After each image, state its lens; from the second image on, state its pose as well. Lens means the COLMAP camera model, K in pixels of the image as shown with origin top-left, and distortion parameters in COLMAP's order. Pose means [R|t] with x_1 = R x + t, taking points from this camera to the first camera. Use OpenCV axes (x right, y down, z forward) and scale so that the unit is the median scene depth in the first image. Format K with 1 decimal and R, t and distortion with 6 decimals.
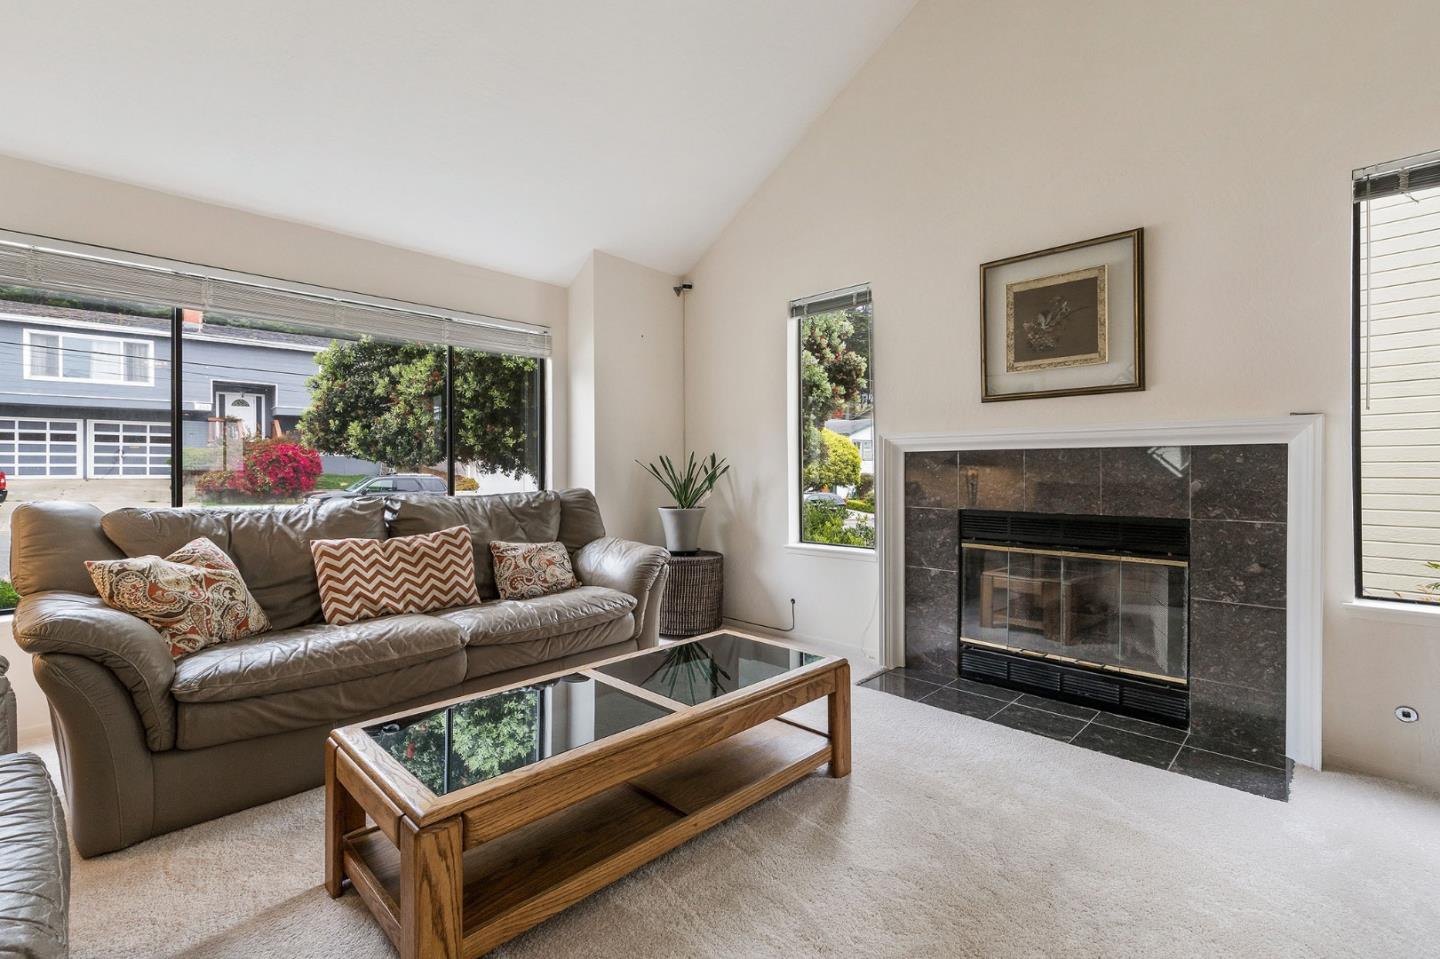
lens RADIAL K [[631.8, 0, 722.9], [0, 631.8, 469.0], [0, 0, 1]] dist [0.001846, 0.000253]
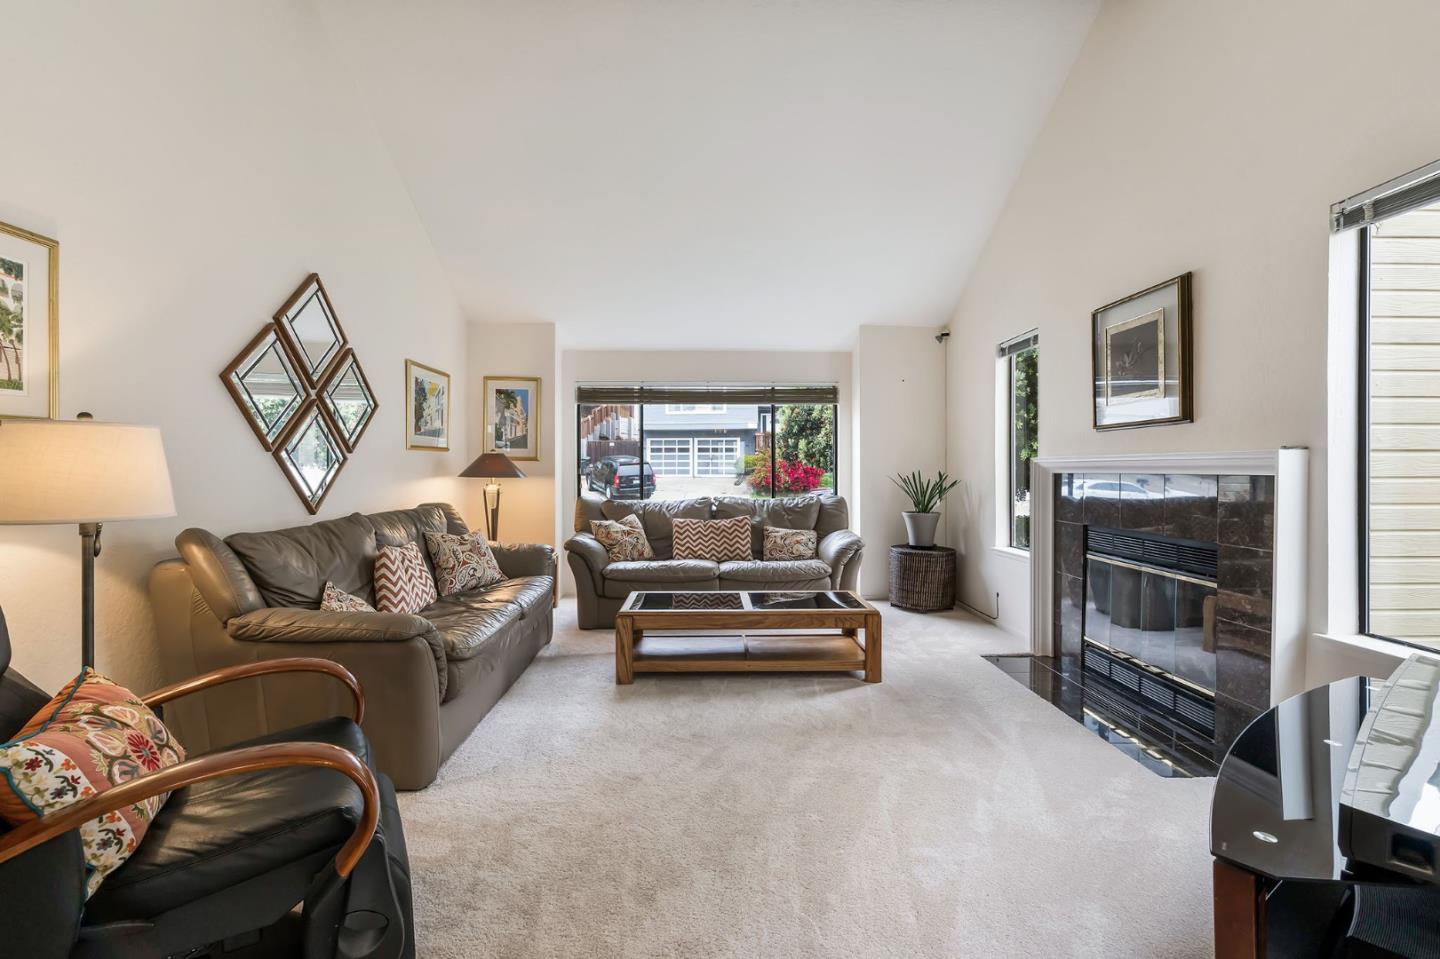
lens RADIAL K [[631.8, 0, 726.4], [0, 631.8, 474.5], [0, 0, 1]] dist [0.001846, 0.000253]
pose [[0.721740, 0.006556, -0.692133, 0.739986], [0.000428, 0.999951, 0.009918, -0.040802], [0.692164, -0.007454, 0.721701, -0.290326]]
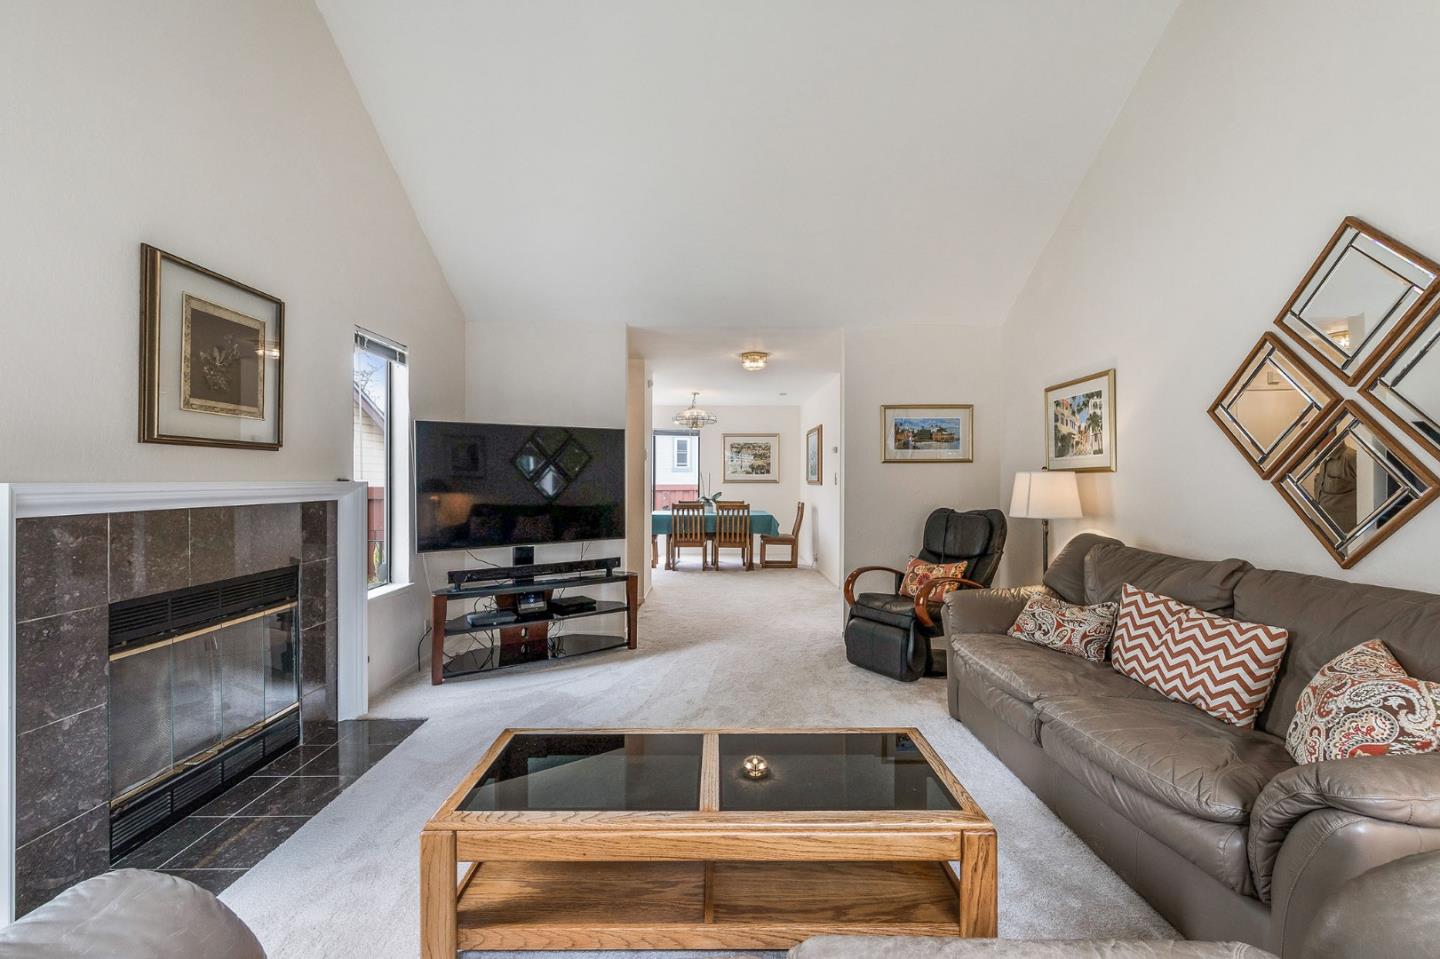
lens RADIAL K [[631.8, 0, 722.7], [0, 631.8, 479.8], [0, 0, 1]] dist [0.001846, 0.000253]
pose [[-0.706561, -0.000509, 0.707652, -0.550380], [-0.001141, 0.999999, -0.000419, -0.066344], [-0.707651, -0.001104, -0.706561, 1.074519]]
